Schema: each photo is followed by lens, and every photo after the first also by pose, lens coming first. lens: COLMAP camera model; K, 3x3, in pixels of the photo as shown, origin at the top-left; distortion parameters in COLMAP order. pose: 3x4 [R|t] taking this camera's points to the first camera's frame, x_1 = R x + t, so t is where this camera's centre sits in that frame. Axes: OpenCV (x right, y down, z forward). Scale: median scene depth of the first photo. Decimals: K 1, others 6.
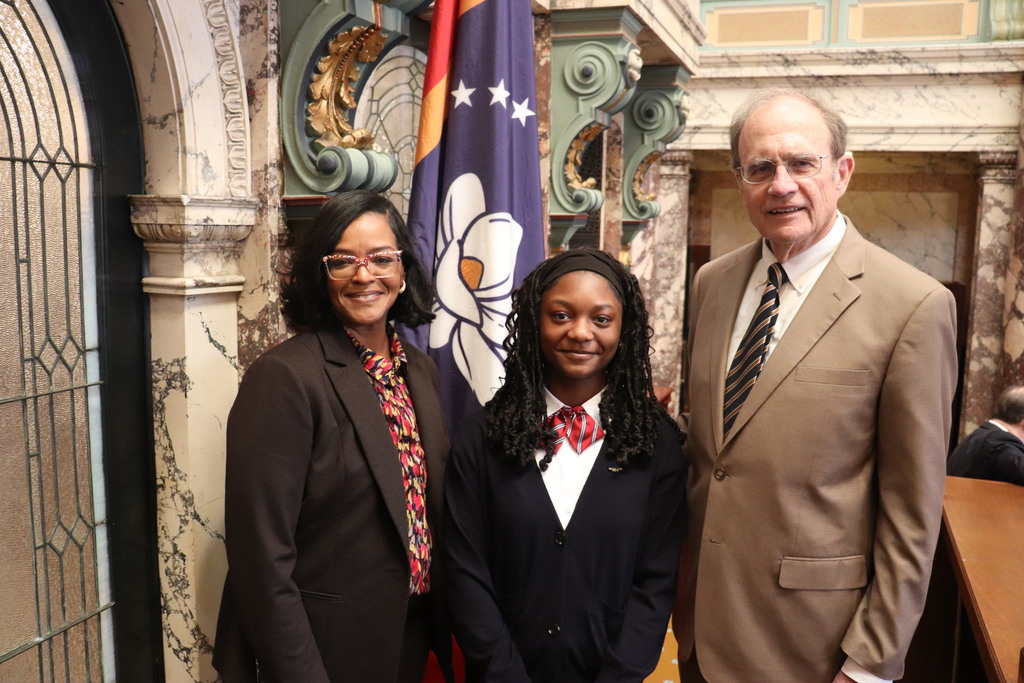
lens RADIAL K [[893.0, 0, 507.9], [0, 893.0, 345.2], [0, 0, 1]] dist [-0.177539, 0.161359]
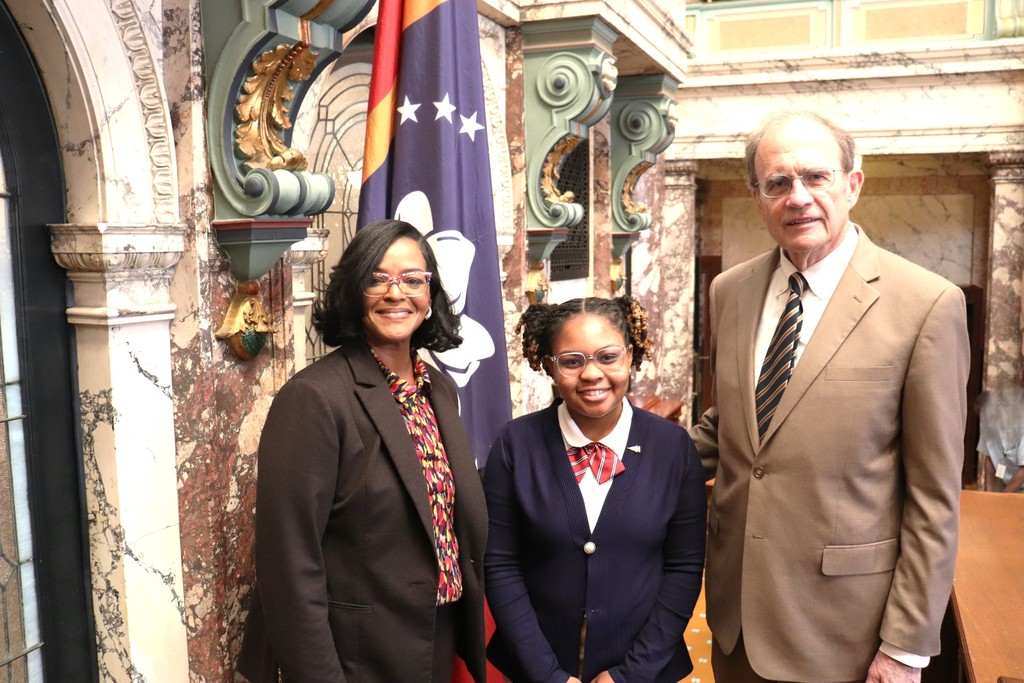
lens RADIAL K [[895.0, 0, 512.0], [0, 895.0, 341.5], [0, 0, 1]] dist [-0.172596, 0.160152]
pose [[0.999366, -0.025672, -0.024654, 0.039729], [0.025131, 0.999442, -0.022000, -0.002390], [0.025205, 0.021366, 0.999454, 0.015446]]
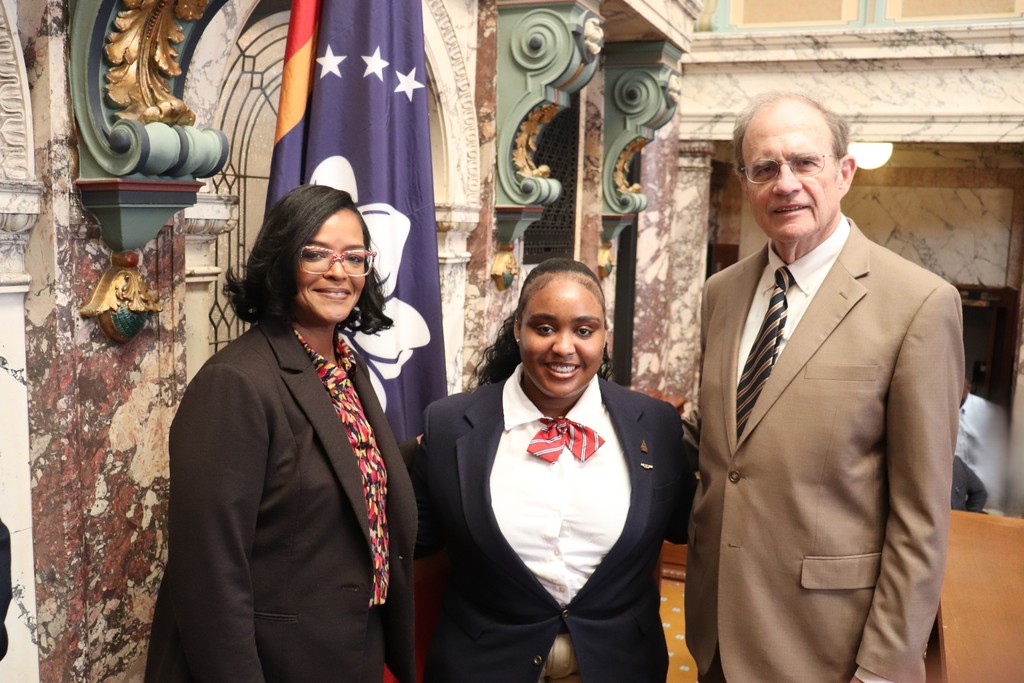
lens RADIAL K [[924.8, 0, 512.0], [0, 924.8, 341.5], [0, 0, 1]] dist [-0.164525, 0.174482]
pose [[0.998908, 0.015937, -0.043916, 0.081677], [-0.016117, 0.999863, -0.003748, -0.007603], [0.043850, 0.004451, 0.999028, 0.067768]]
